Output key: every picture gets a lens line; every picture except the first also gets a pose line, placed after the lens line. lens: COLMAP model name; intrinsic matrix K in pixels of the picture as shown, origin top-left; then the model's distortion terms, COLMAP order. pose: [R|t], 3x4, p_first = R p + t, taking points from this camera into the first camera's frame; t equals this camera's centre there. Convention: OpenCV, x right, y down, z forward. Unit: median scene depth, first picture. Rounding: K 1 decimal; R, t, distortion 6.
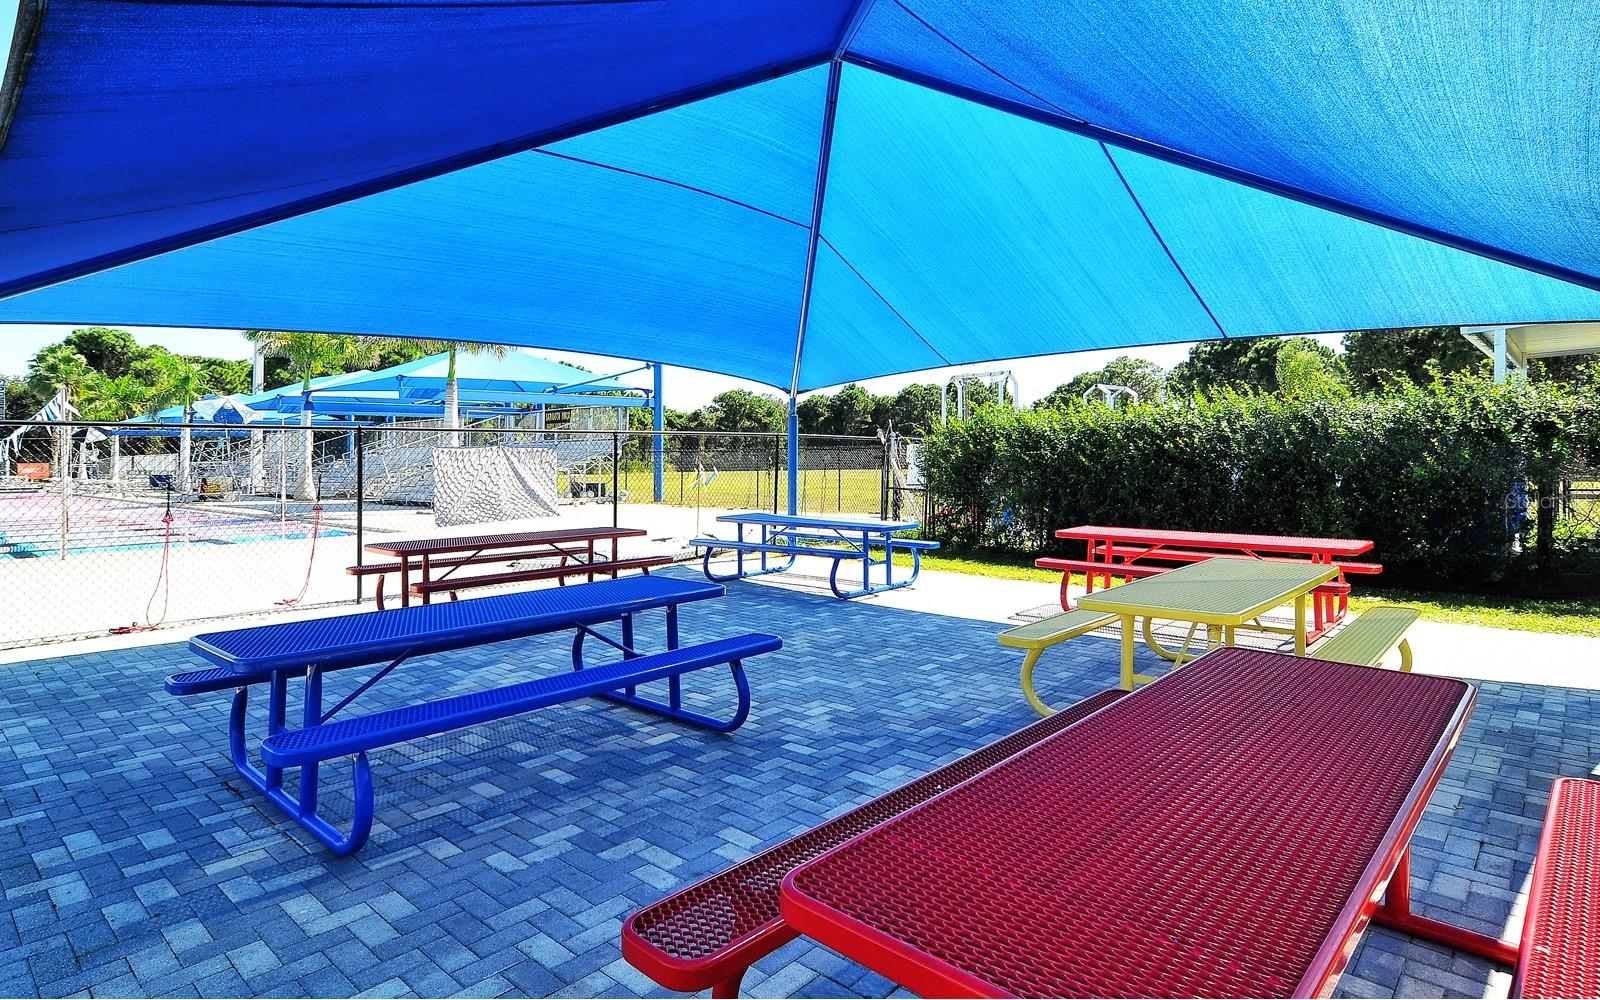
lens RADIAL K [[845.7, 0, 796.7], [0, 845.7, 464.0], [0, 0, 1]] dist [0.001933, 0.000975]
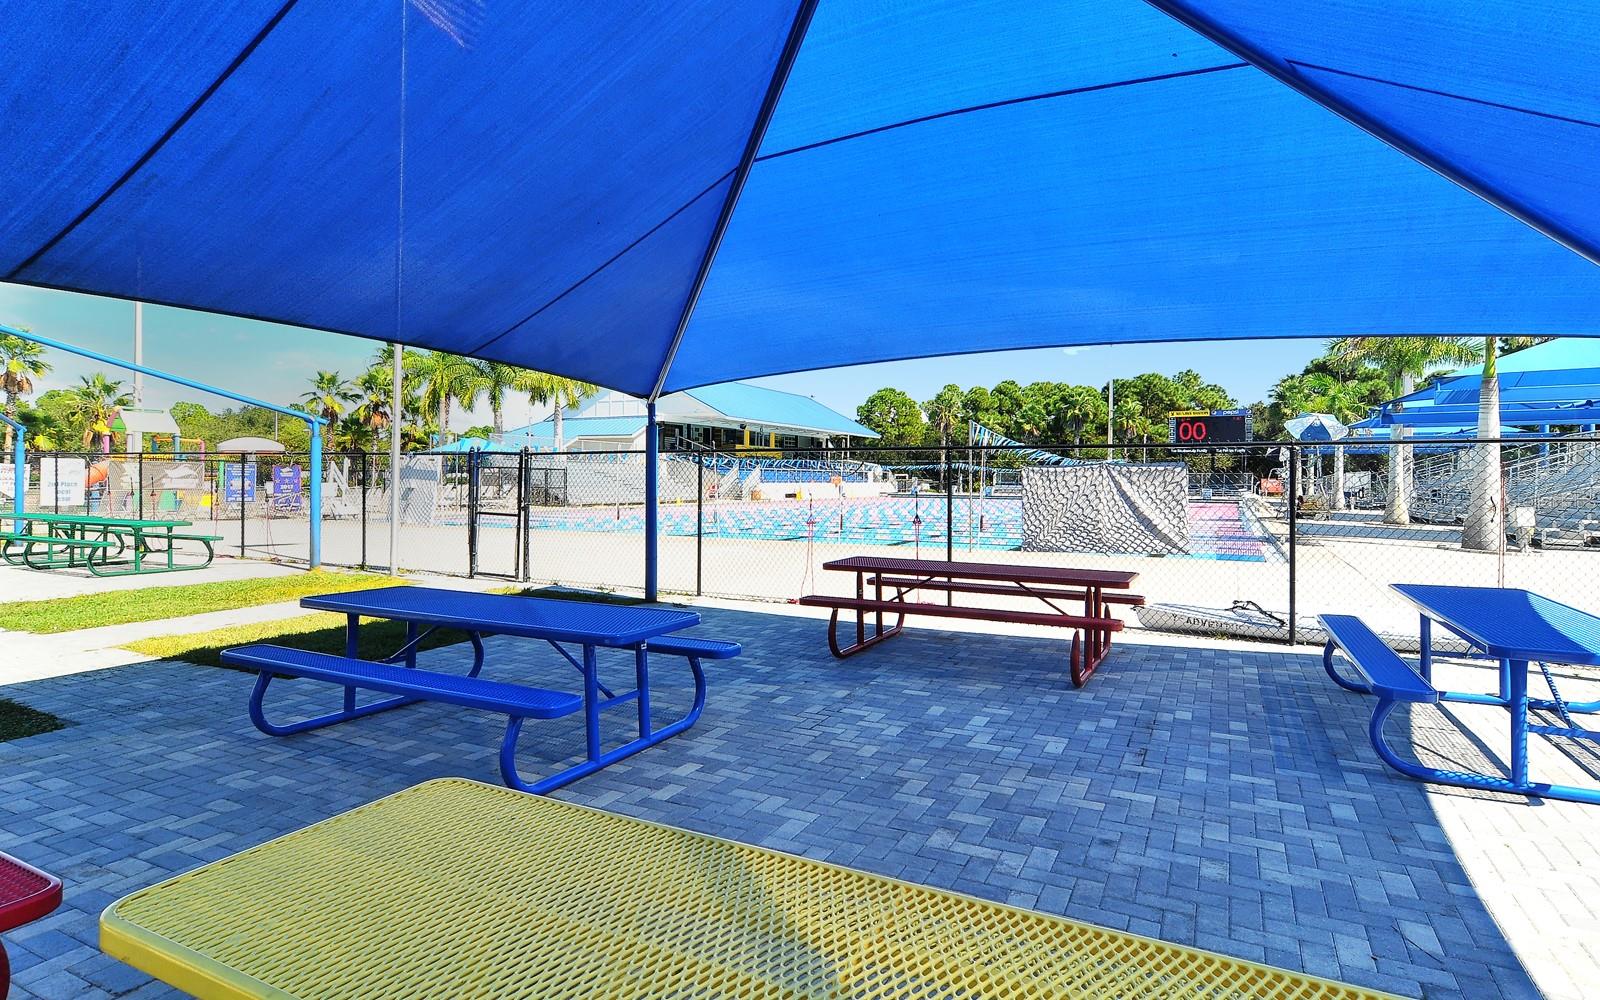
lens RADIAL K [[845.7, 0, 796.7], [0, 845.7, 464.0], [0, 0, 1]] dist [0.001933, 0.000975]
pose [[0.277835, -0.005394, -0.960614, 0.537398], [-0.014057, 0.999854, -0.009680, -0.012237], [0.960526, 0.016192, 0.277719, 0.658606]]
